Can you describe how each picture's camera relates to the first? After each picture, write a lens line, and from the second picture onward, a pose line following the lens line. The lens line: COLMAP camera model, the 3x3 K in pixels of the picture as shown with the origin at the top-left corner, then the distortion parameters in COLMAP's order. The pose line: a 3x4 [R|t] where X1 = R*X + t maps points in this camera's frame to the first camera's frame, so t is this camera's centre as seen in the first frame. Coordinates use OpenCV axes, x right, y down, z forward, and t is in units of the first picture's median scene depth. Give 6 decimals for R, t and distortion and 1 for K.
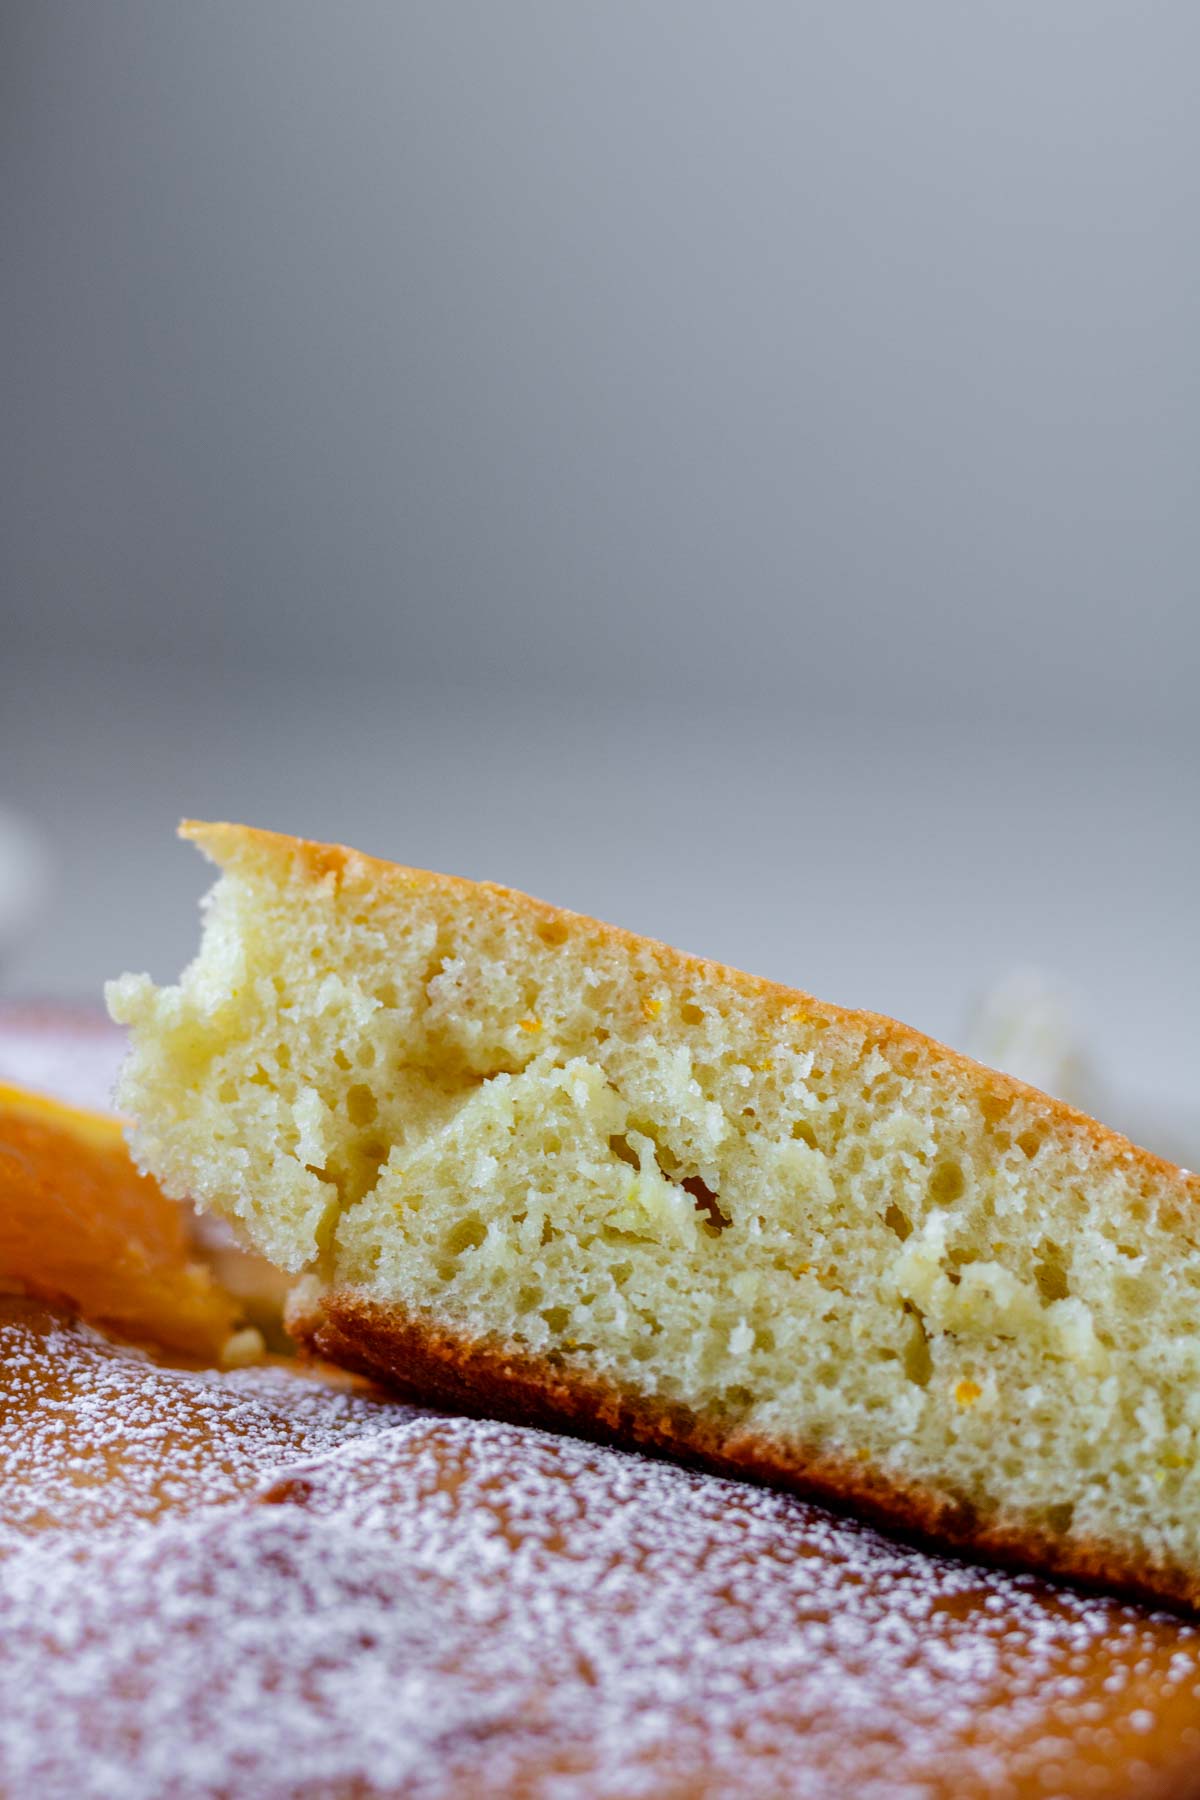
lens RADIAL K [[4905.2, 0, 600.0], [0, 4905.2, 900.0], [0, 0, 1]] dist [-0.122306, -0.096596]
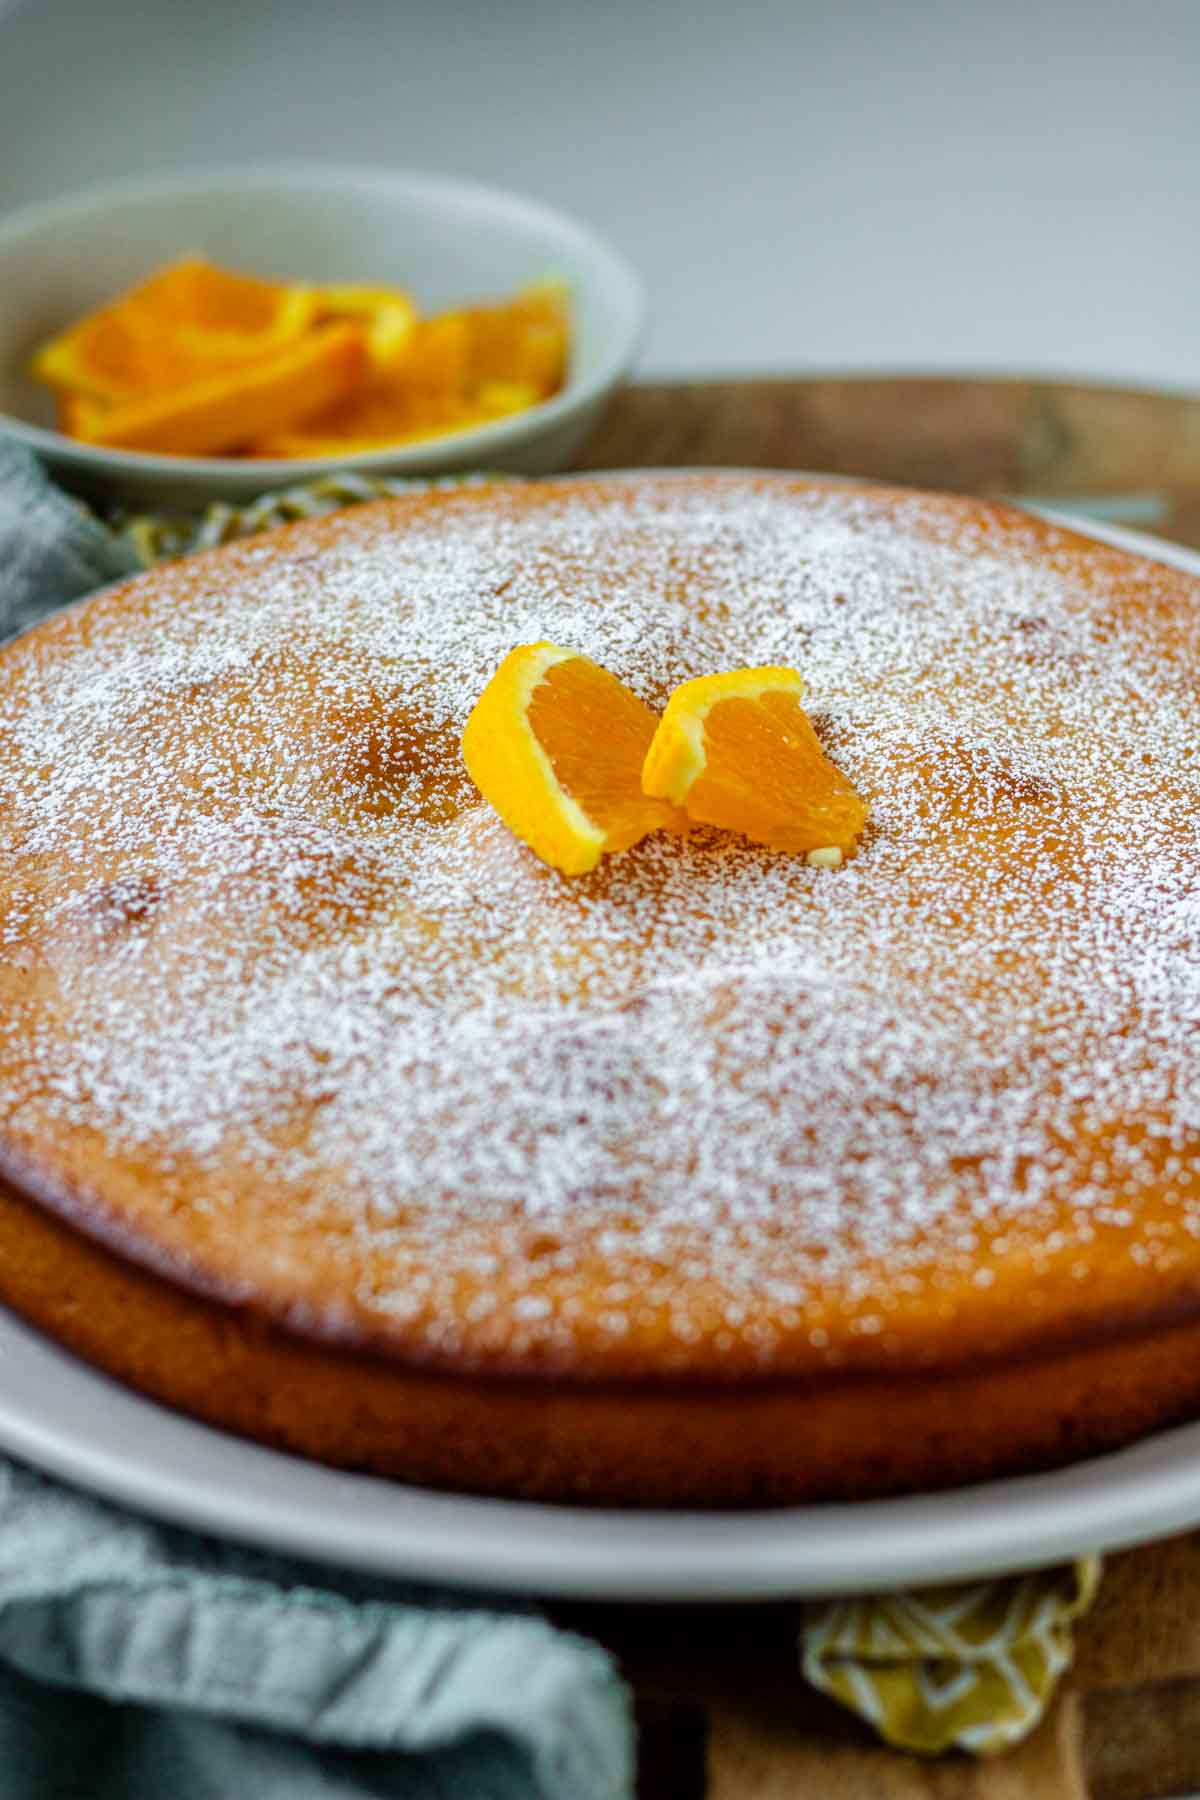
lens RADIAL K [[4671.1, 0, 600.0], [0, 4671.1, 900.0], [0, 0, 1]] dist [-0.134057, 0.163713]
pose [[0.844843, 0.248070, -0.474027, 0.697269], [-0.090437, 0.939474, 0.330468, -0.458531], [0.527315, -0.236324, 0.816143, -0.363898]]
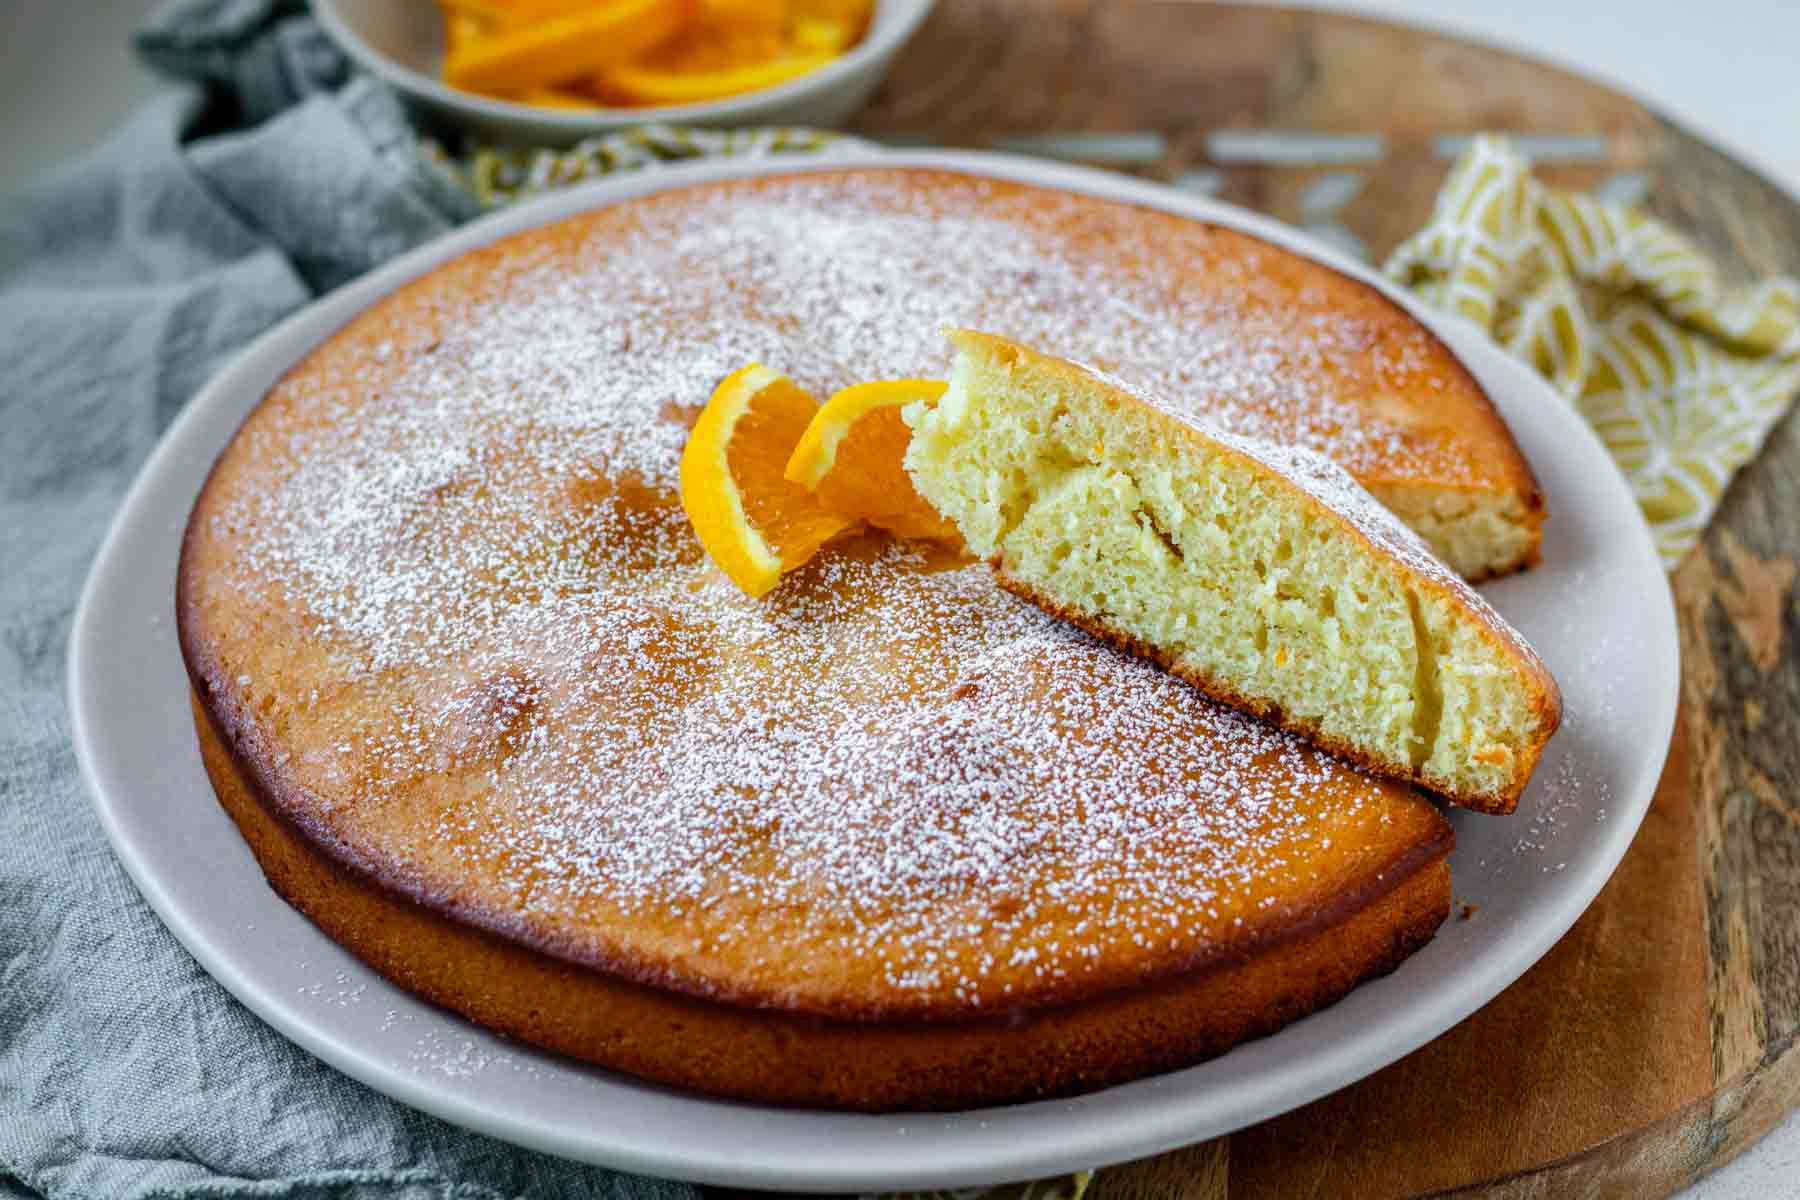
lens RADIAL K [[4671.1, 0, 900.0], [0, 4671.1, 600.0], [0, 0, 1]] dist [-0.134057, 0.163713]
pose [[0.983896, 0.078244, -0.160706, 0.238855], [-0.003847, 0.908158, 0.418609, -0.787078], [0.178700, -0.411249, 0.893835, -0.868219]]
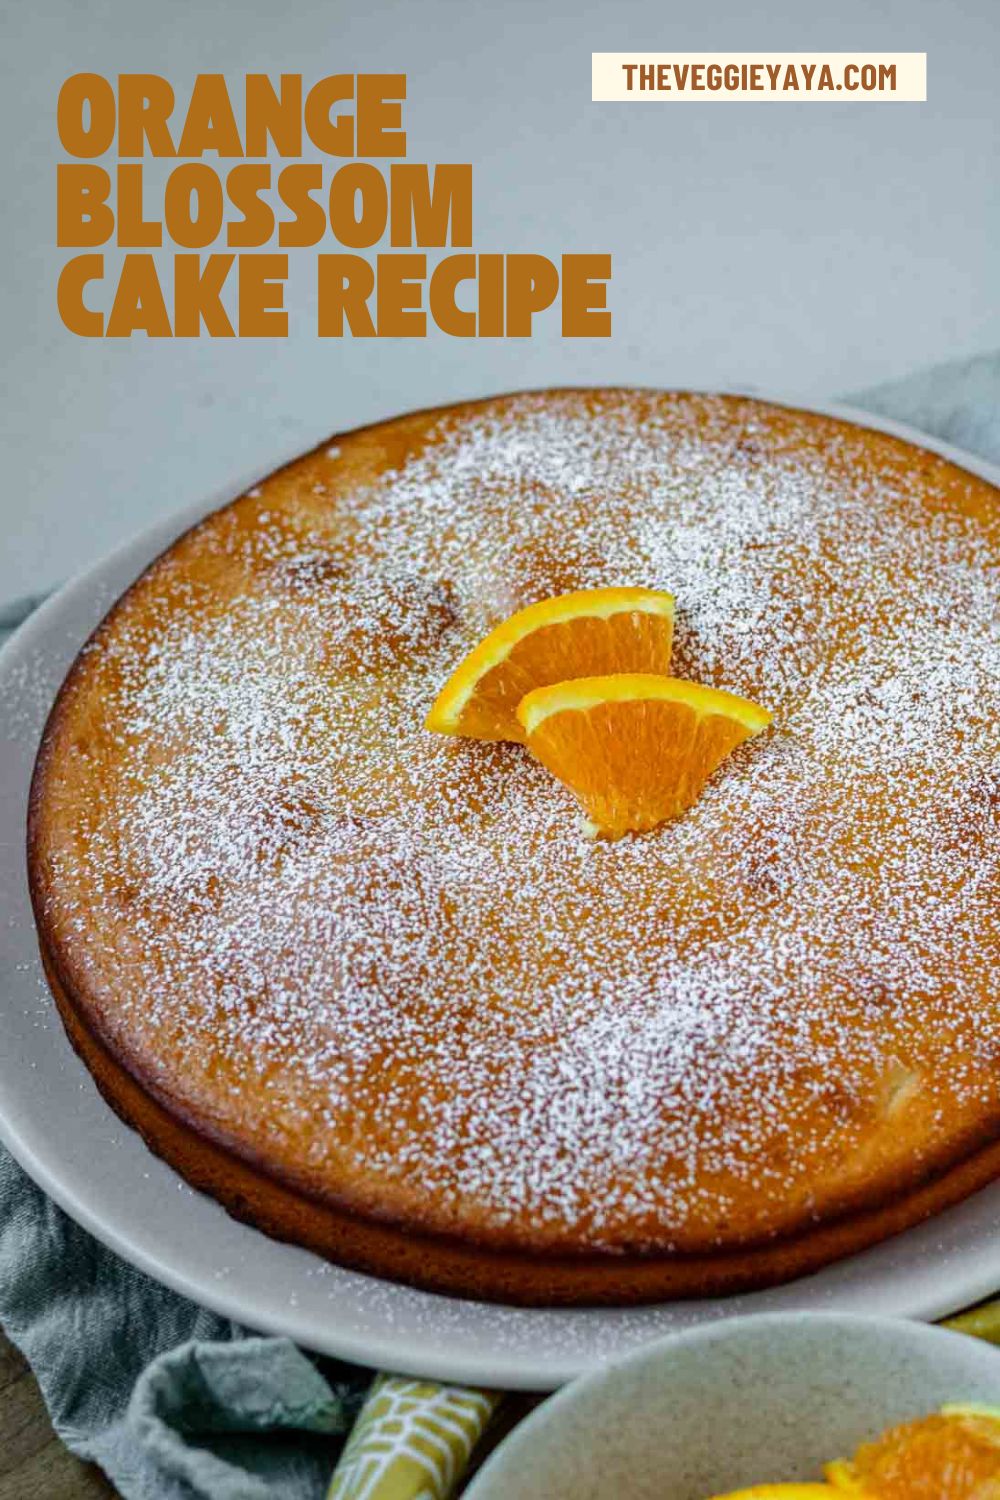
lens RADIAL K [[4166.5, 0, 535.2], [0, 4166.5, 750.3], [0, 0, 1]] dist [0.256591, -0.070419]
pose [[-0.005107, 0.693888, -0.720065, 1.532422], [-0.204304, 0.704161, 0.680012, -1.462606], [0.978894, 0.150585, 0.138168, 0.759921]]
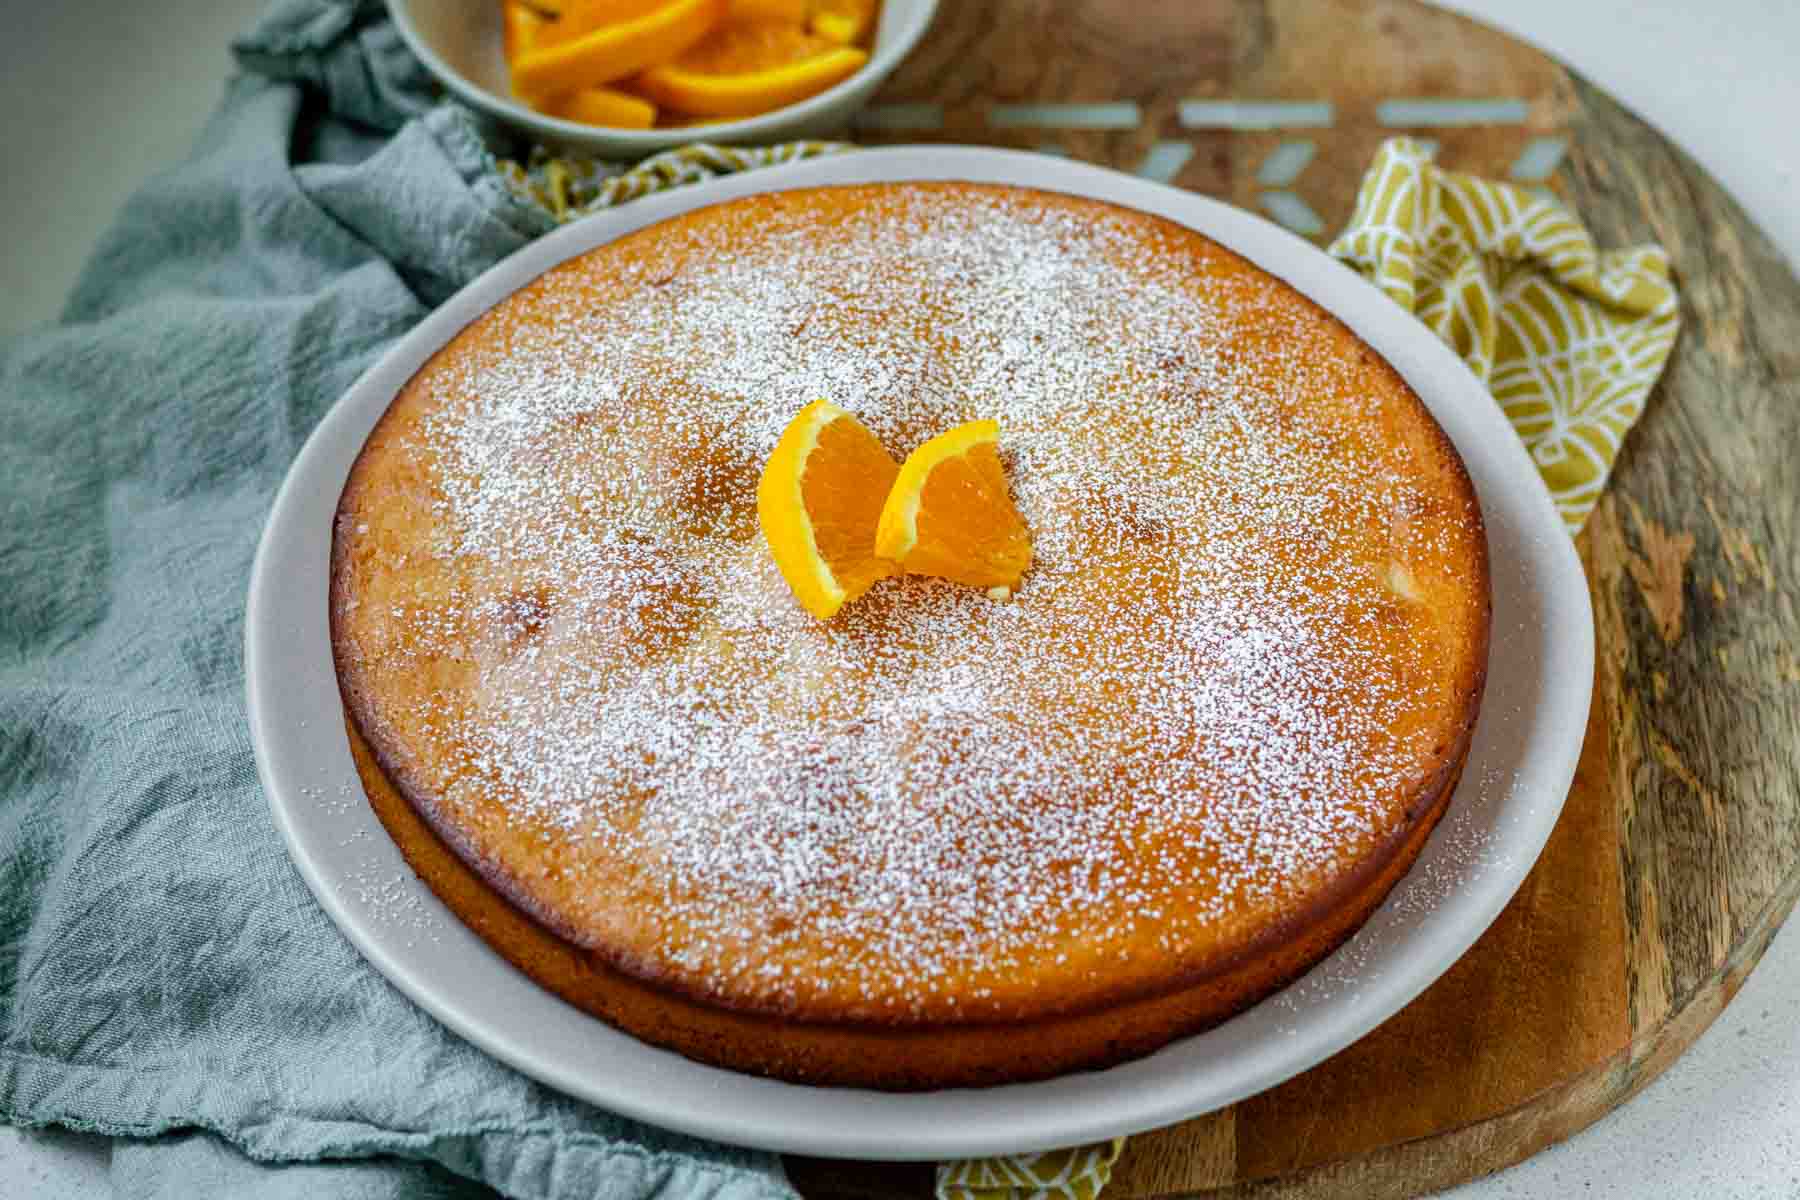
lens RADIAL K [[4671.1, 0, 900.0], [0, 4671.1, 600.0], [0, 0, 1]] dist [-0.134057, 0.163713]
pose [[0.813298, 0.395669, -0.426606, 0.993929], [-0.101280, 0.818269, 0.565843, -1.353650], [0.572965, -0.416992, 0.705570, -0.743026]]
